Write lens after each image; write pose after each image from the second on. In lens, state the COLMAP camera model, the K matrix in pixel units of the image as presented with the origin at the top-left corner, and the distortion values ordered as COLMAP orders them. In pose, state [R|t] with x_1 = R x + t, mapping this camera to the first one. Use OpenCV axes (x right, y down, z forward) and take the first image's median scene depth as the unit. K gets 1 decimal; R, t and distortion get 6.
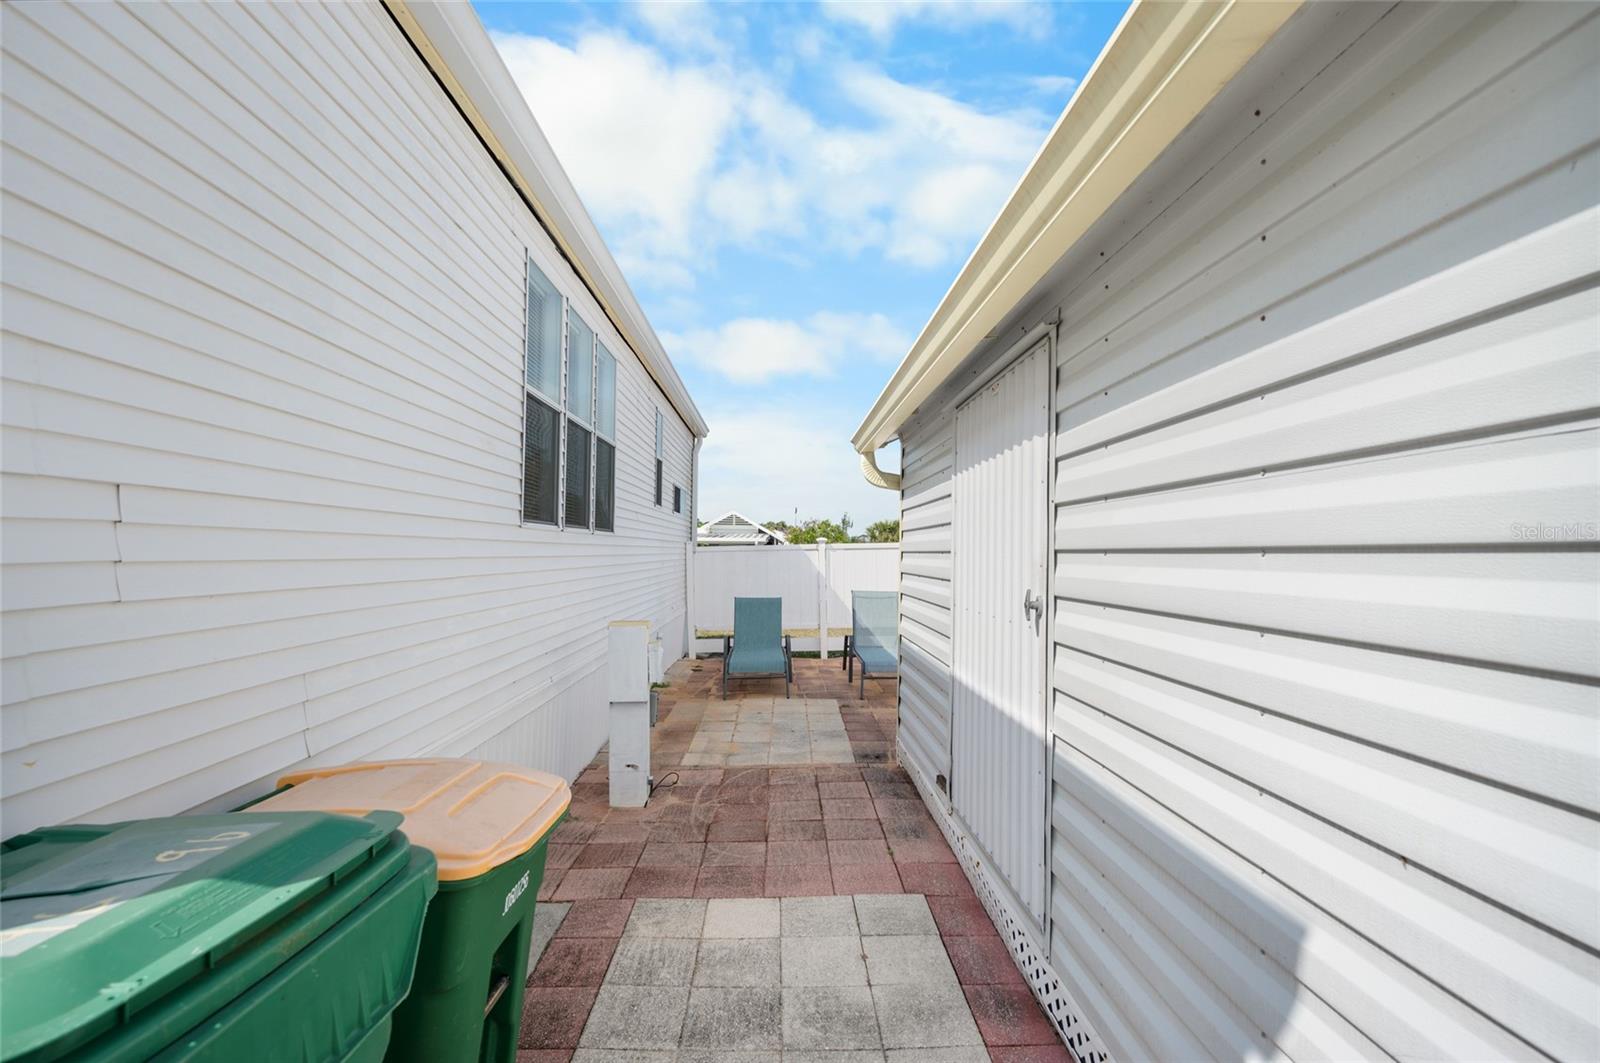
lens RADIAL K [[713.8, 0, 800.0], [0, 713.8, 531.5], [0, 0, 1]] dist [0.000635, 0.000285]
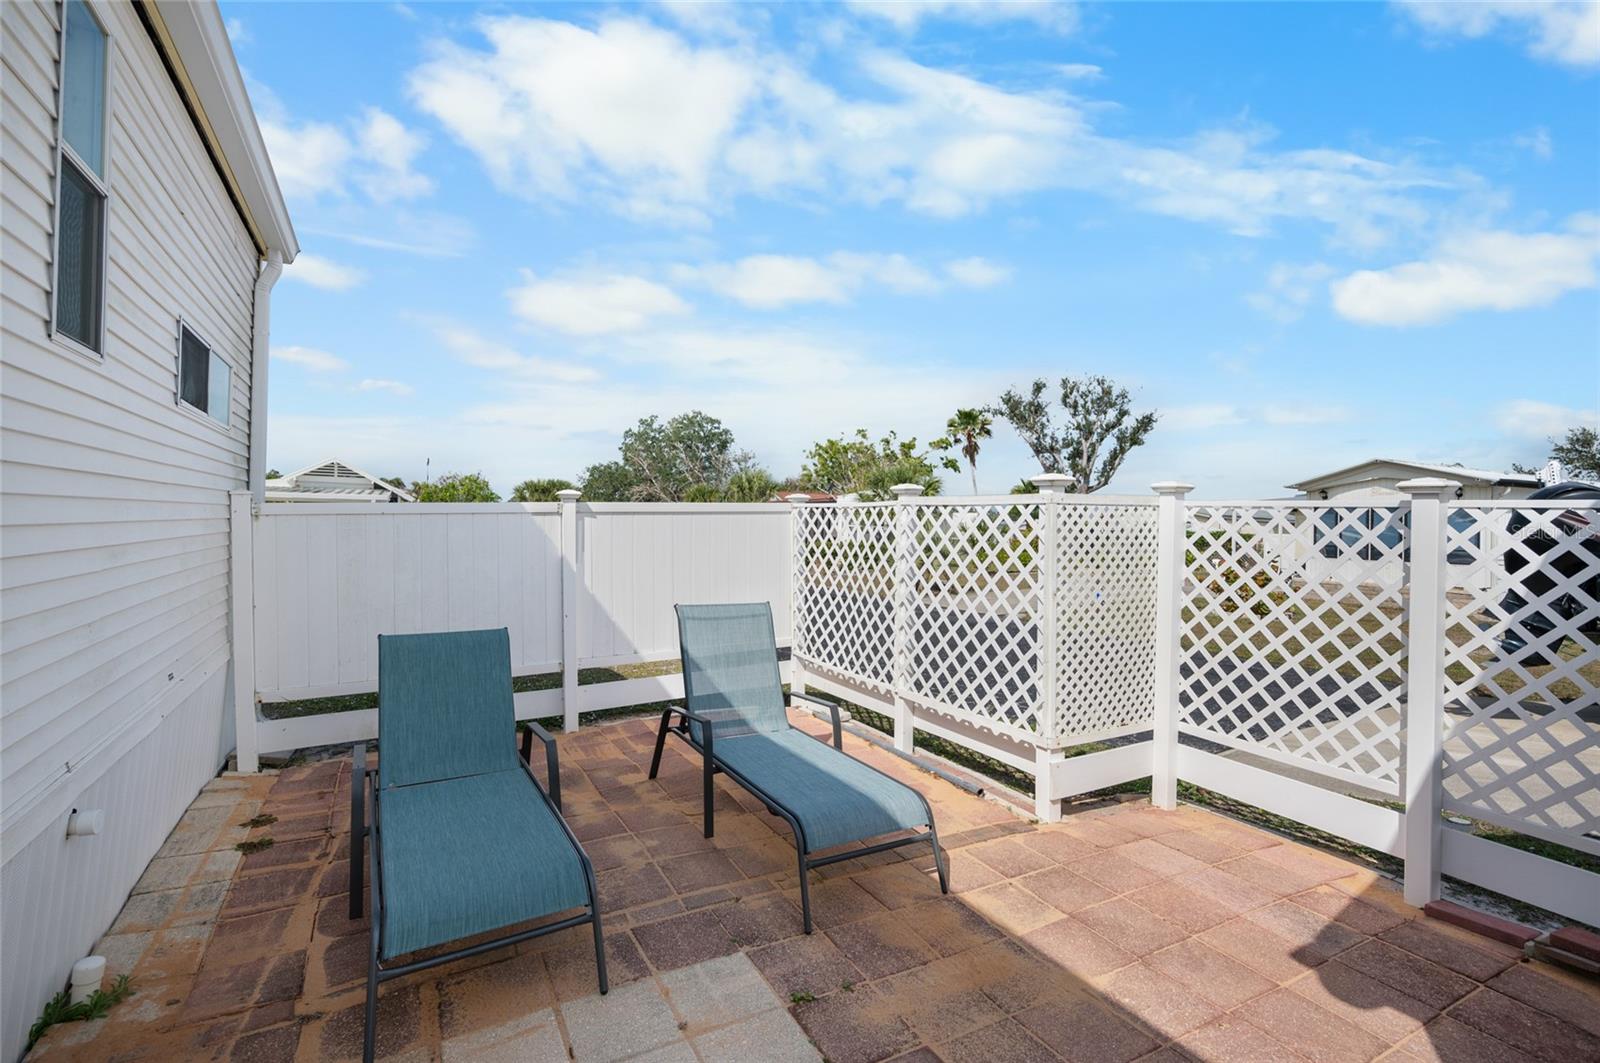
lens RADIAL K [[775.0, 0, 795.3], [0, 775.0, 522.6], [0, 0, 1]] dist [-0.000123, 0.000131]
pose [[0.901627, 0.008850, 0.432425, -0.060197], [-0.024425, 0.999237, 0.030476, 0.011479], [-0.431825, -0.038040, 0.901155, 0.455639]]
